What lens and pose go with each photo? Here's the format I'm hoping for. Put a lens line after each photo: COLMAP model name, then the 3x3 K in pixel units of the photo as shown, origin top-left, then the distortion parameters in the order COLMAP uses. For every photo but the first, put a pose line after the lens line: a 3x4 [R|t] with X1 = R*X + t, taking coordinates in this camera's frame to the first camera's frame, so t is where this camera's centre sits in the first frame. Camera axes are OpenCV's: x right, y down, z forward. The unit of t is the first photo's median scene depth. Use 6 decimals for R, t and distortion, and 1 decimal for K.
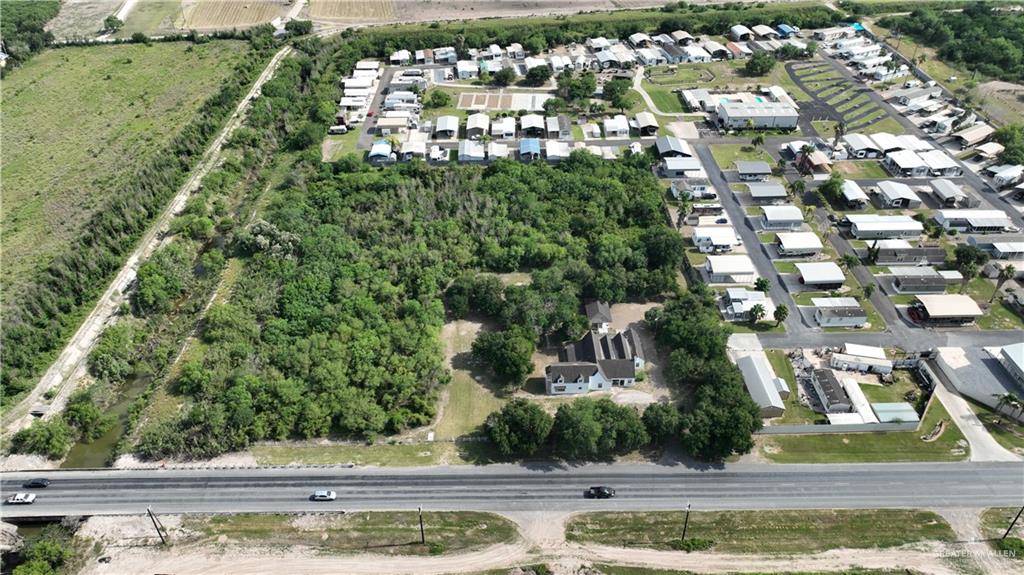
lens RADIAL K [[718.7, 0, 509.0], [0, 718.7, 287.8], [0, 0, 1]] dist [0.004062, 0.007715]
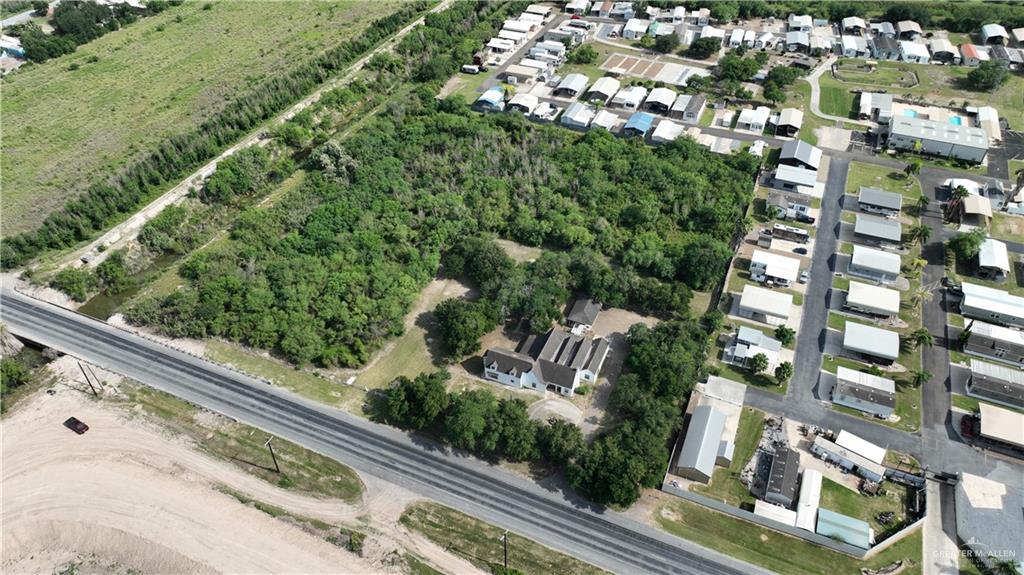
lens RADIAL K [[718.7, 0, 509.0], [0, 718.7, 287.8], [0, 0, 1]] dist [0.004062, 0.007715]
pose [[0.909561, 0.266246, -0.319080, 0.250502], [-0.244198, 0.963691, 0.108017, -0.054933], [0.336253, -0.020329, 0.941552, 0.076275]]
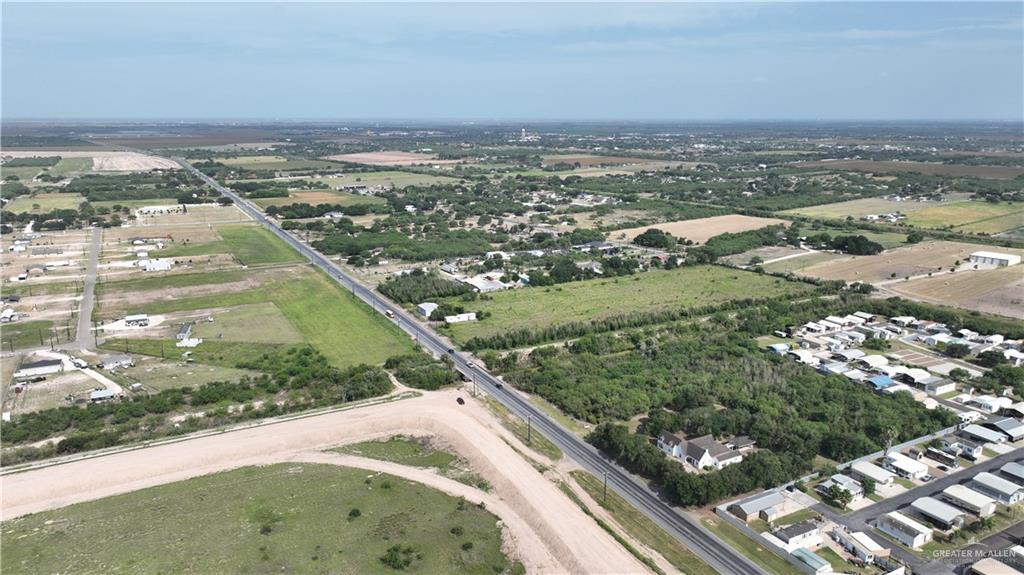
lens RADIAL K [[718.7, 0, 509.0], [0, 718.7, 287.8], [0, 0, 1]] dist [0.004062, 0.007715]
pose [[0.454138, 0.211940, -0.865355, 0.829923], [-0.529153, 0.845584, -0.070602, 0.093367], [0.716767, 0.489968, 0.496161, -0.127863]]
